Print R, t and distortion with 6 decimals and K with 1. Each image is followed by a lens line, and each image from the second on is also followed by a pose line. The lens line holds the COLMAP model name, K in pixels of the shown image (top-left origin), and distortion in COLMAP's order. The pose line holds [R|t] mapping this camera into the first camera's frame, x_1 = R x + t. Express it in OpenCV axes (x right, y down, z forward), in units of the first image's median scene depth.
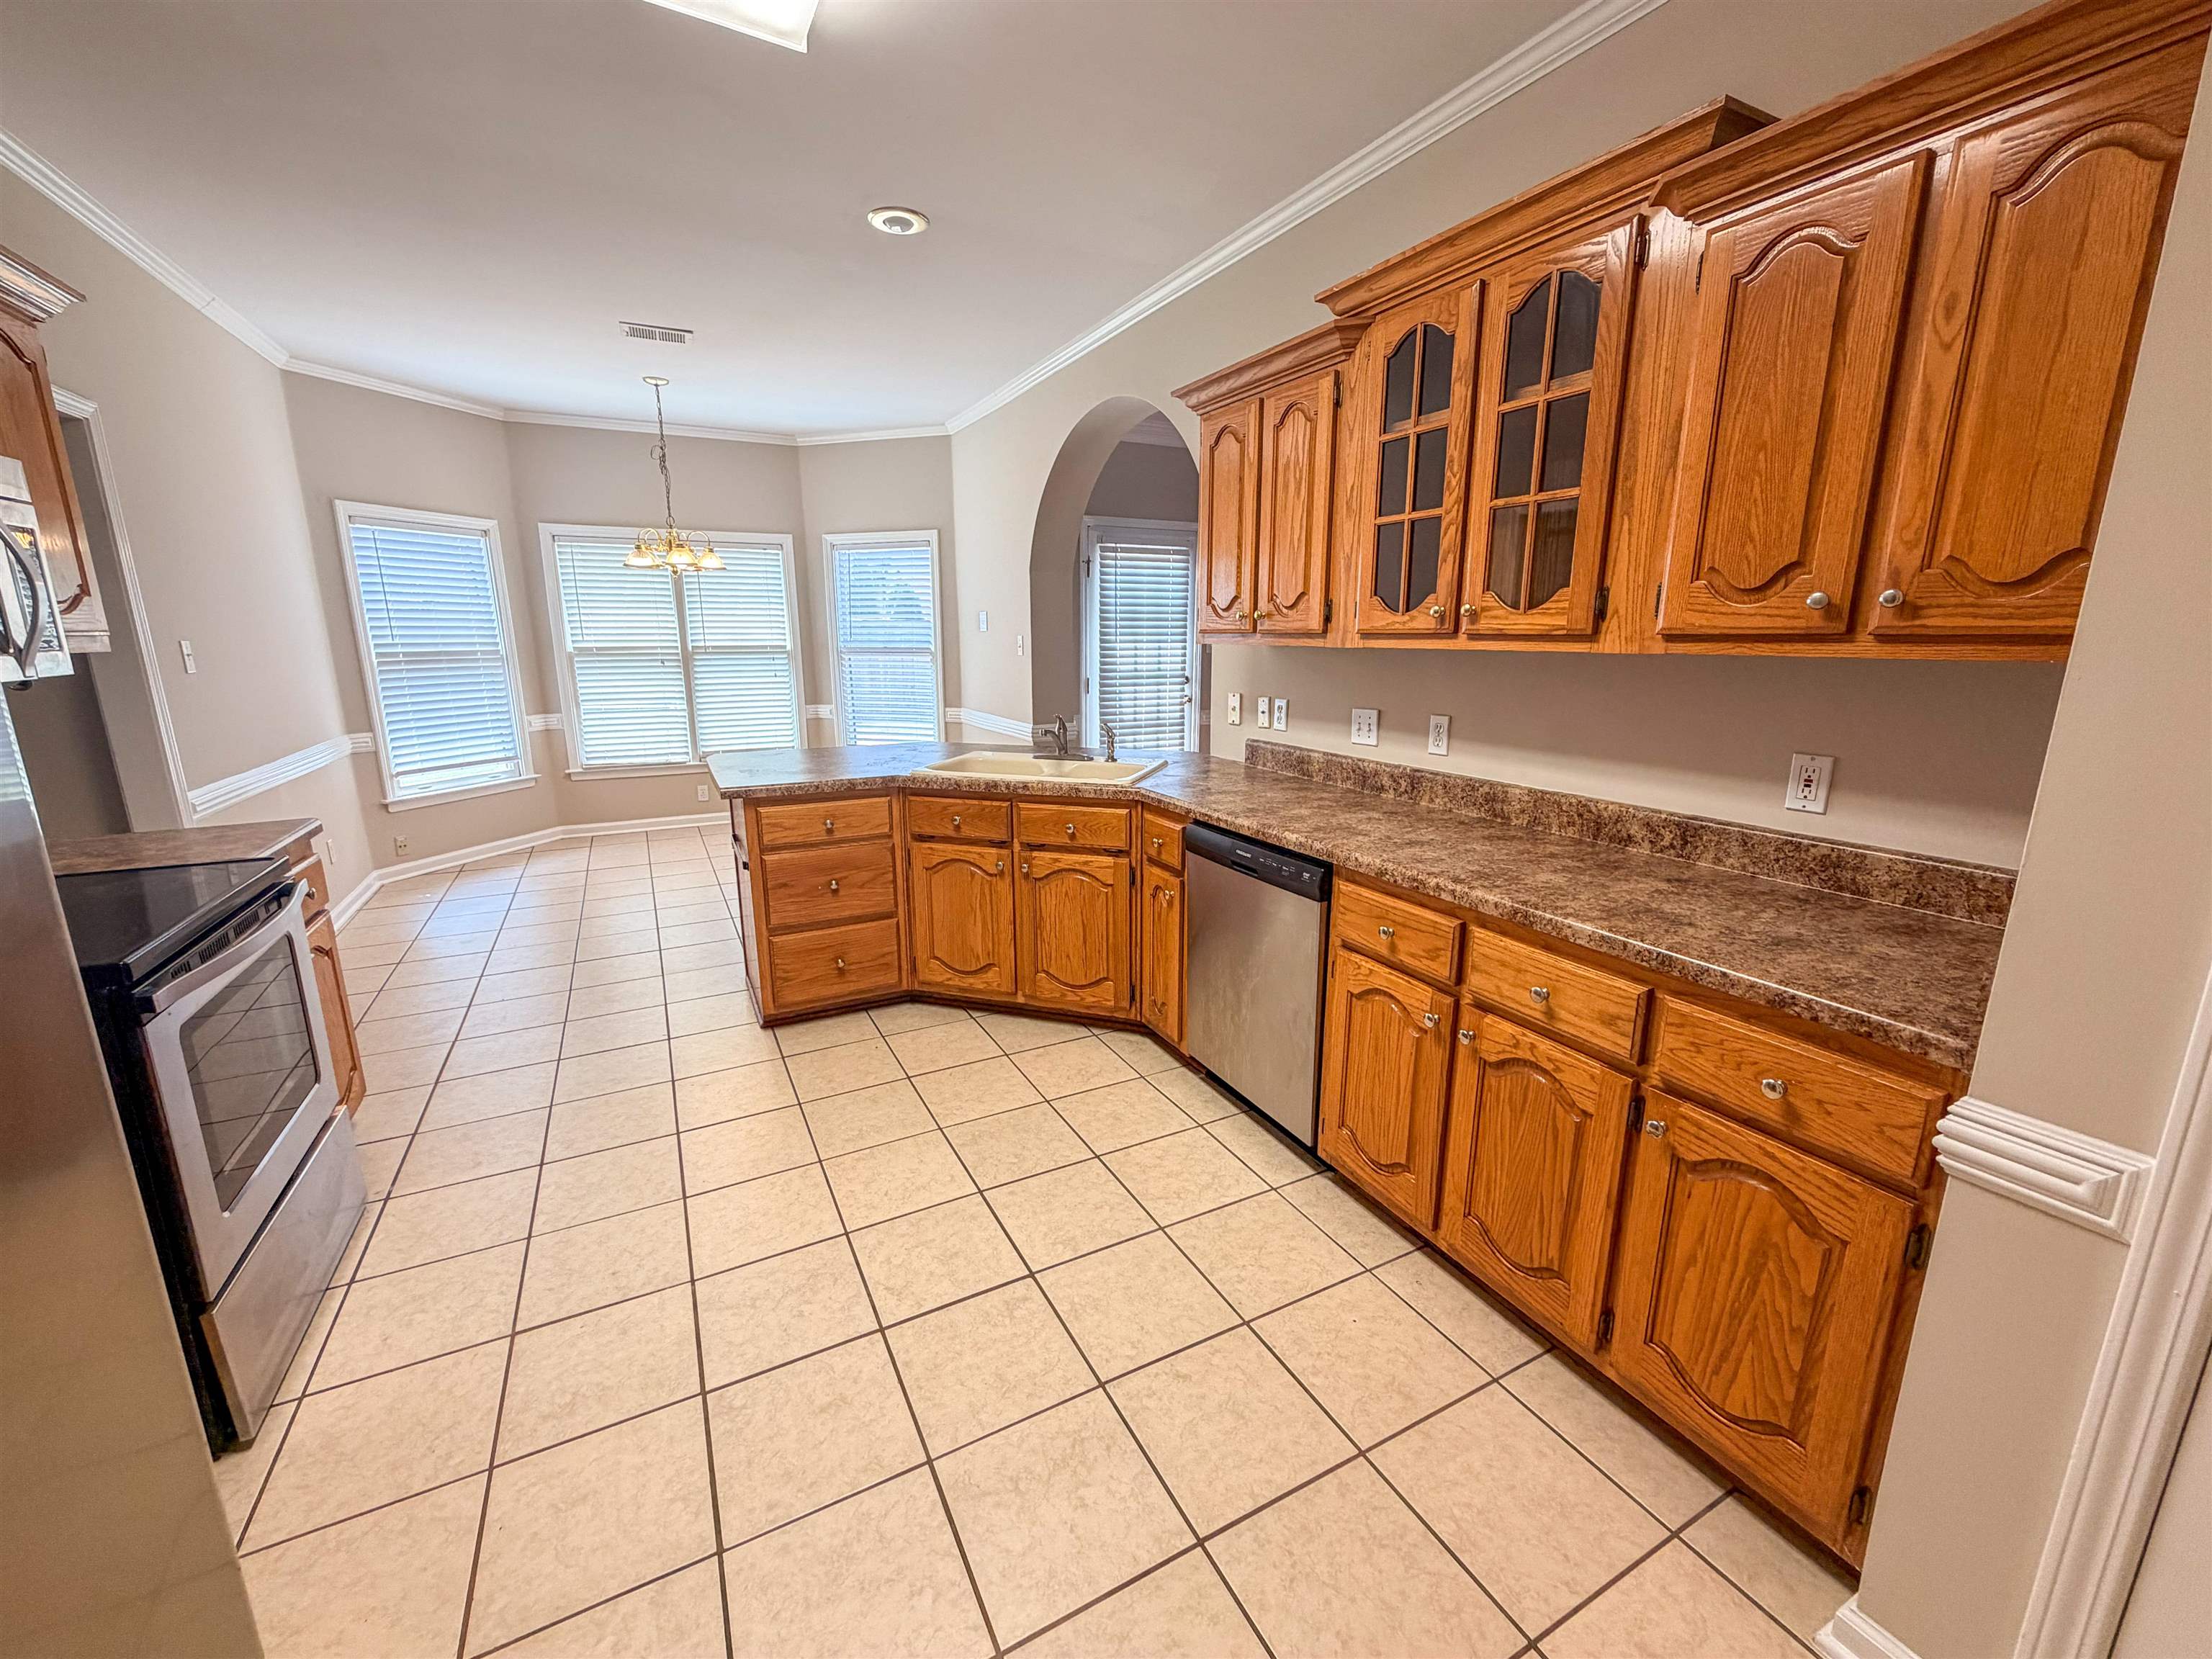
lens RADIAL K [[891.9, 0, 1104.6], [0, 891.9, 827.6], [0, 0, 1]] dist [-0.001859, 0.000478]
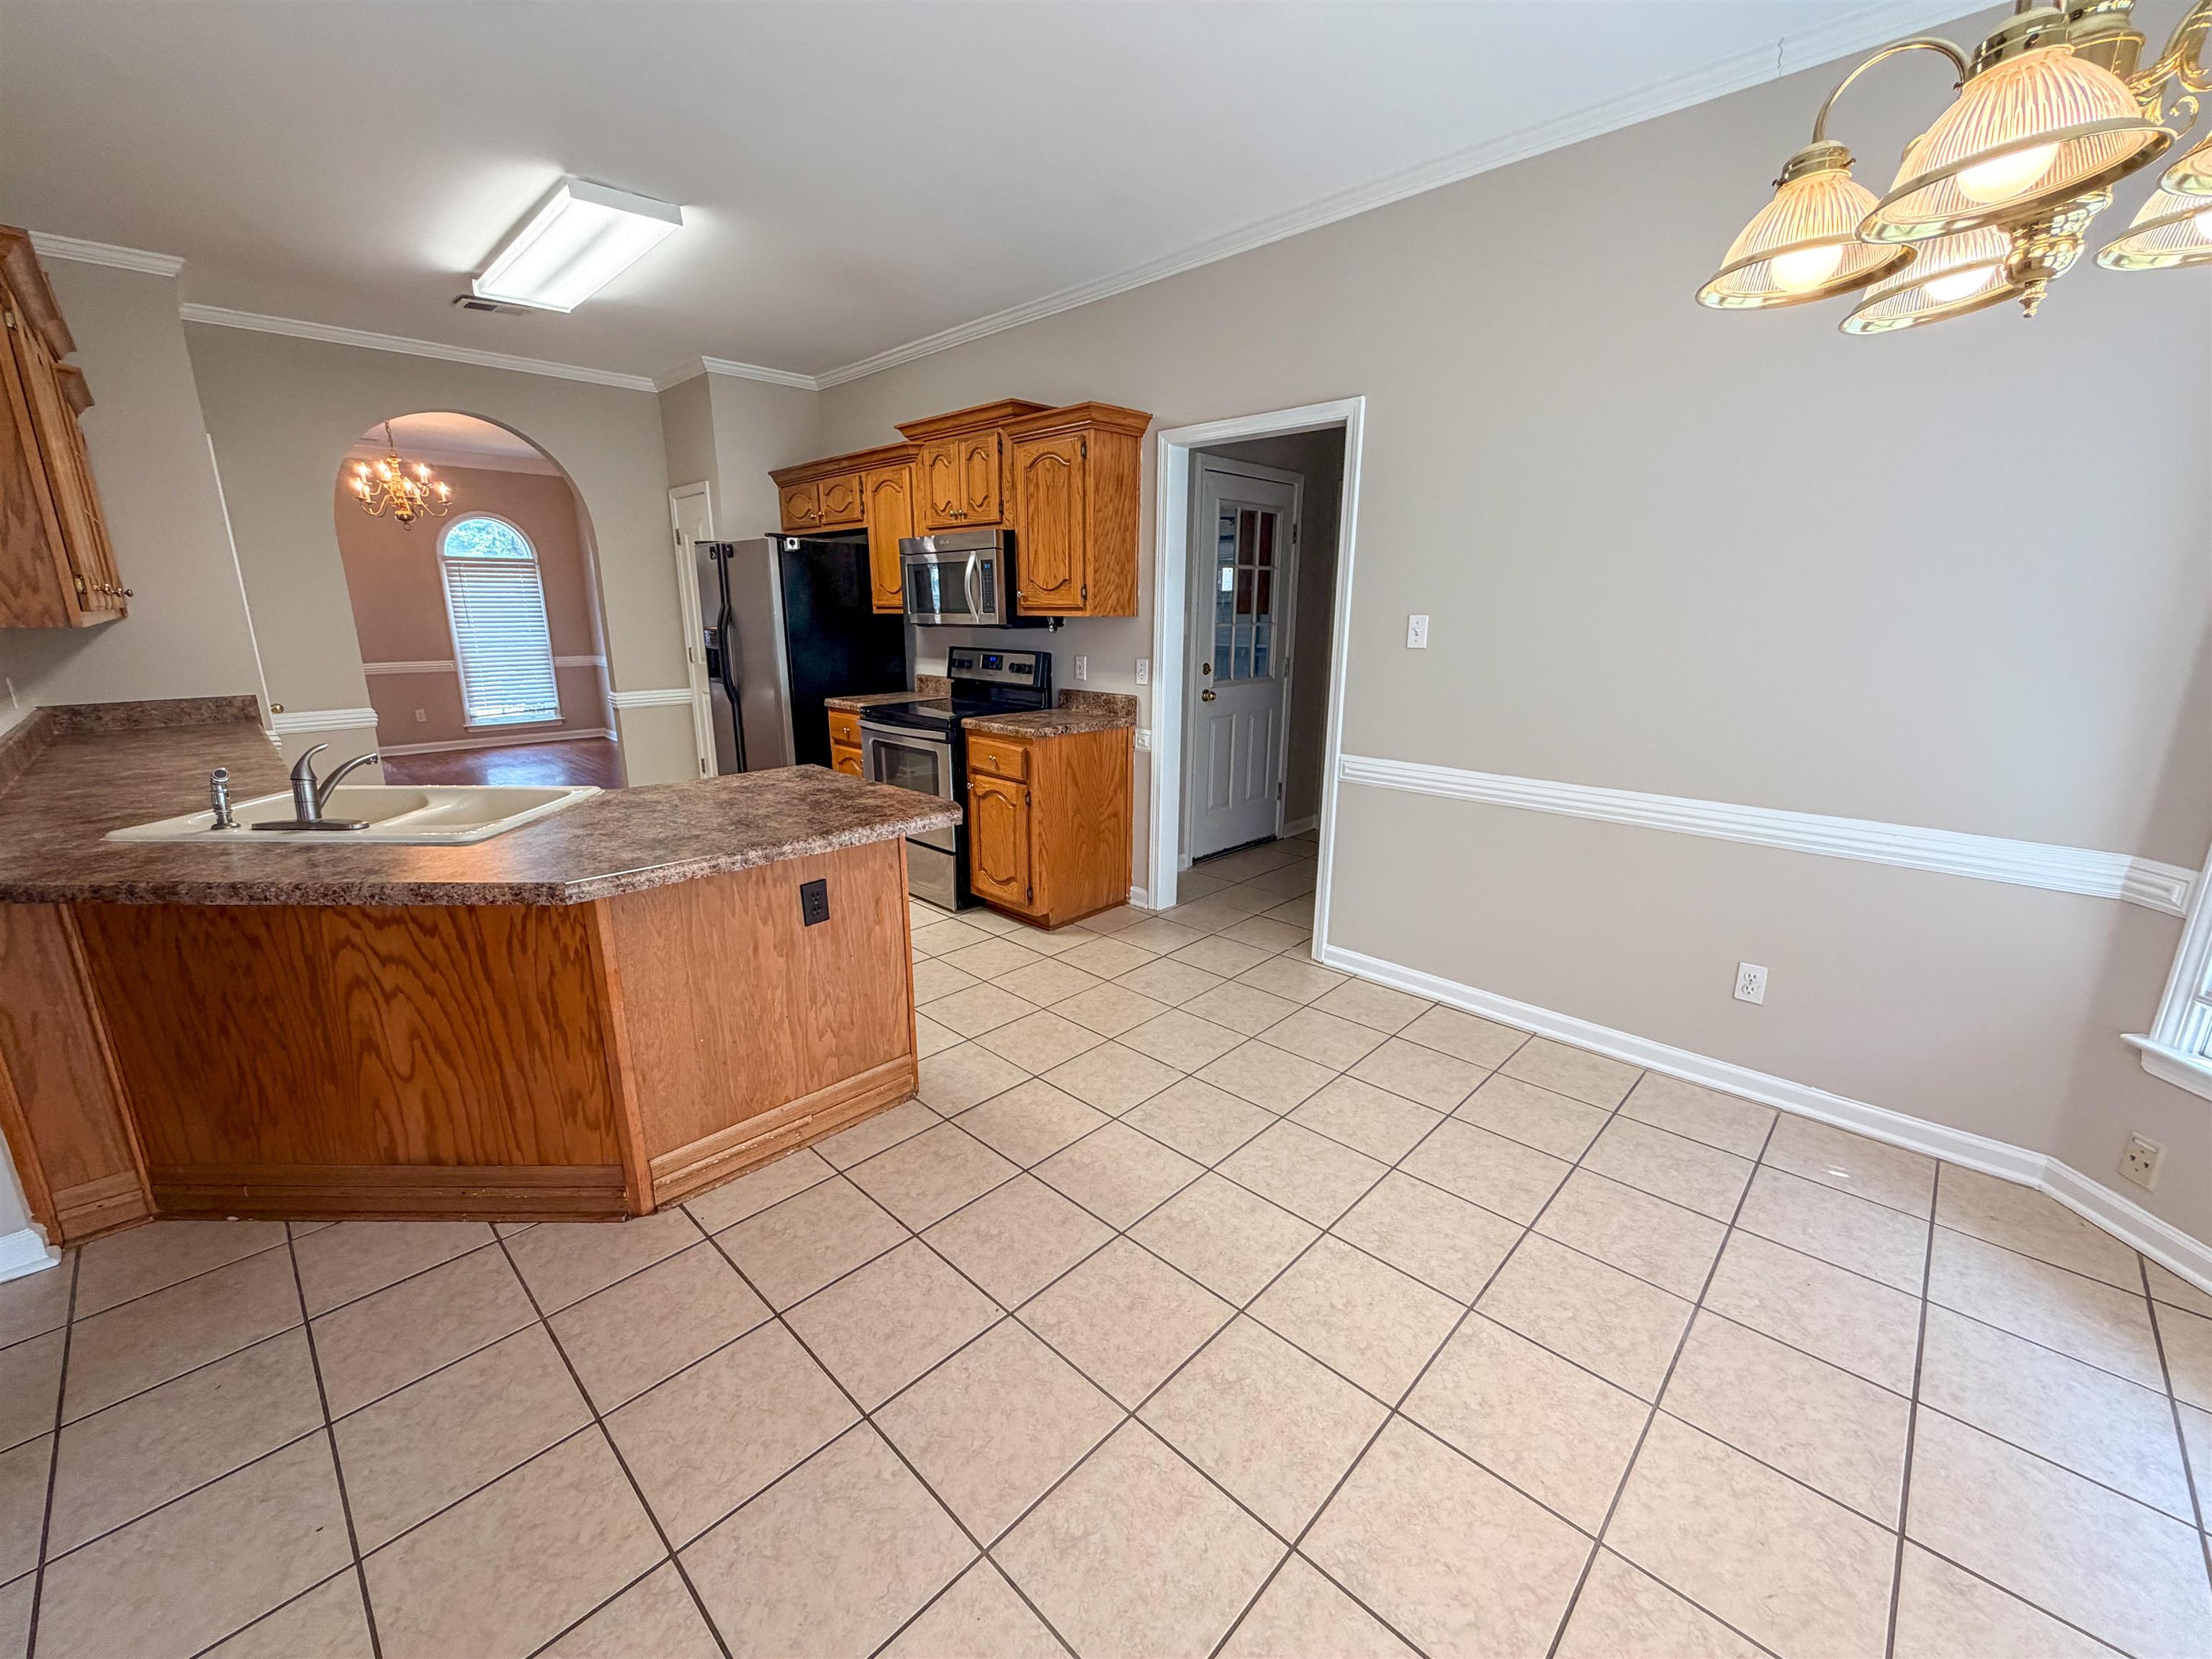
lens RADIAL K [[891.9, 0, 1101.6], [0, 891.9, 831.3], [0, 0, 1]] dist [-0.001859, 0.000478]
pose [[-0.951887, 0.080676, -0.295638, -0.394265], [-0.062610, 0.893176, 0.445327, -0.401419], [0.299984, 0.442411, -0.845152, 1.781391]]
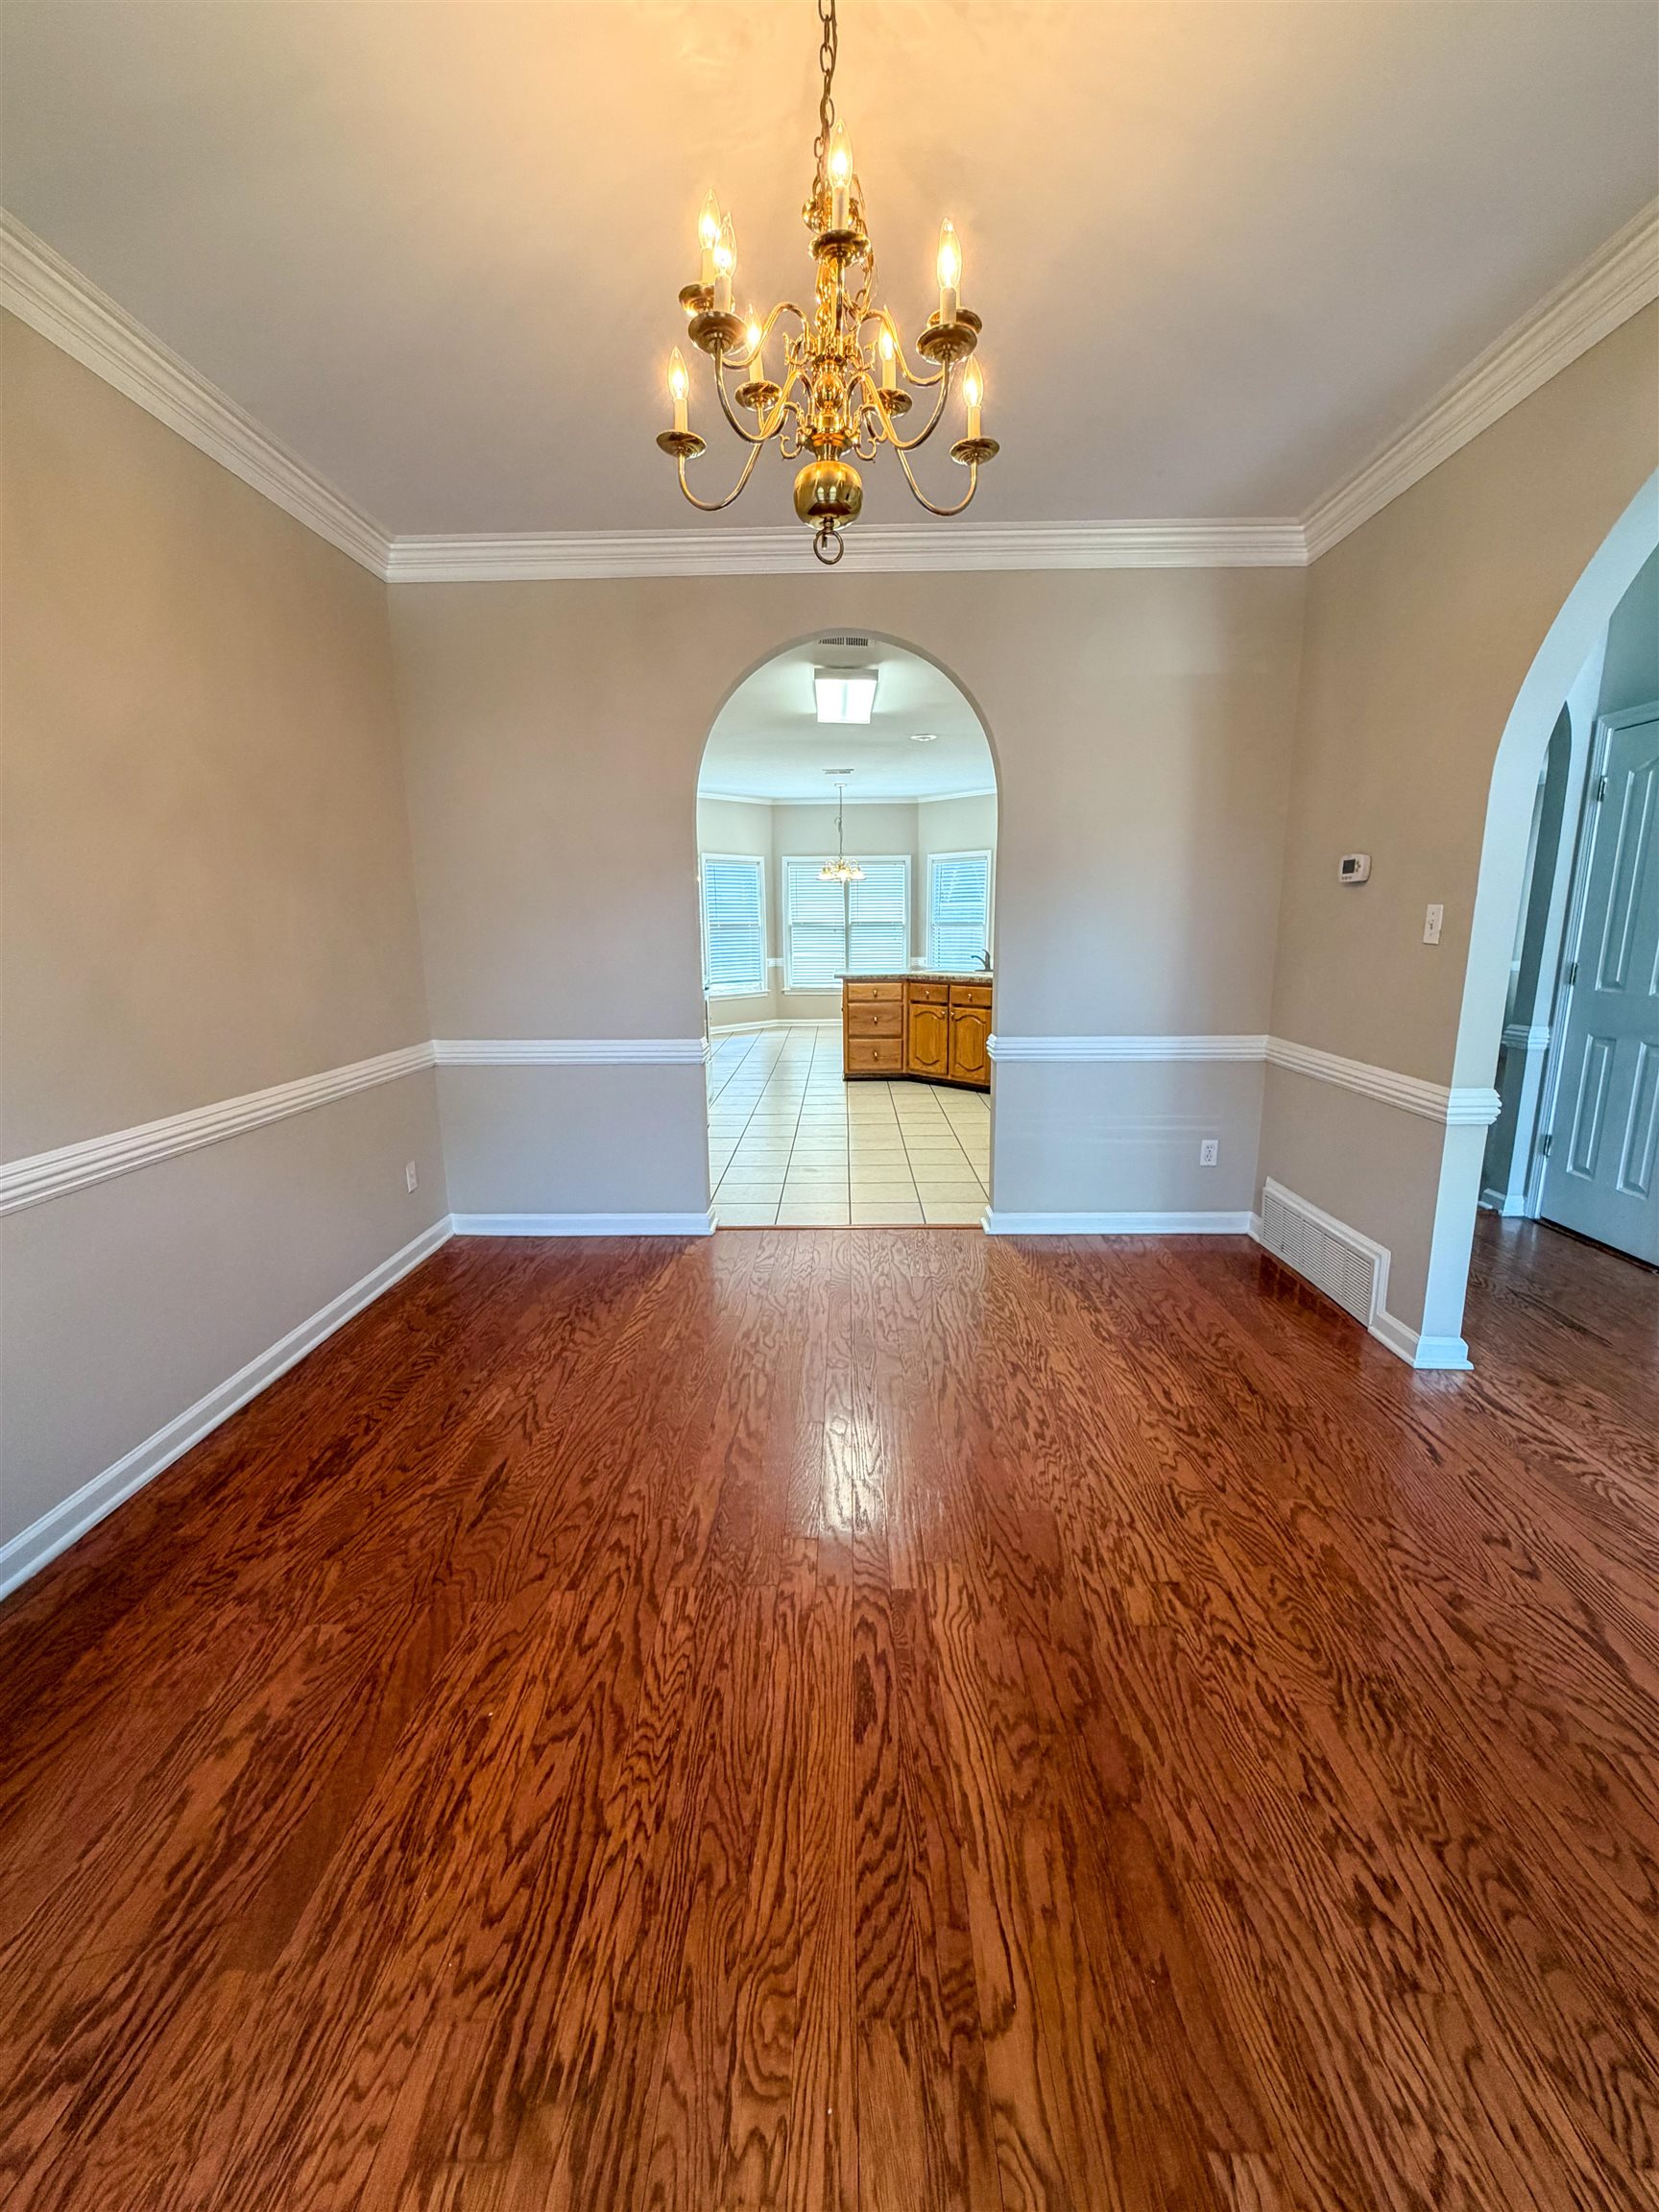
lens RADIAL K [[891.9, 0, 829.9], [0, 891.9, 1105.4], [0, 0, 1]] dist [-0.001859, 0.000478]
pose [[0.879941, 0.091697, -0.466150, 0.673864], [-0.095820, 0.995287, 0.014908, 0.255359], [0.465320, 0.031548, 0.884580, -1.069351]]
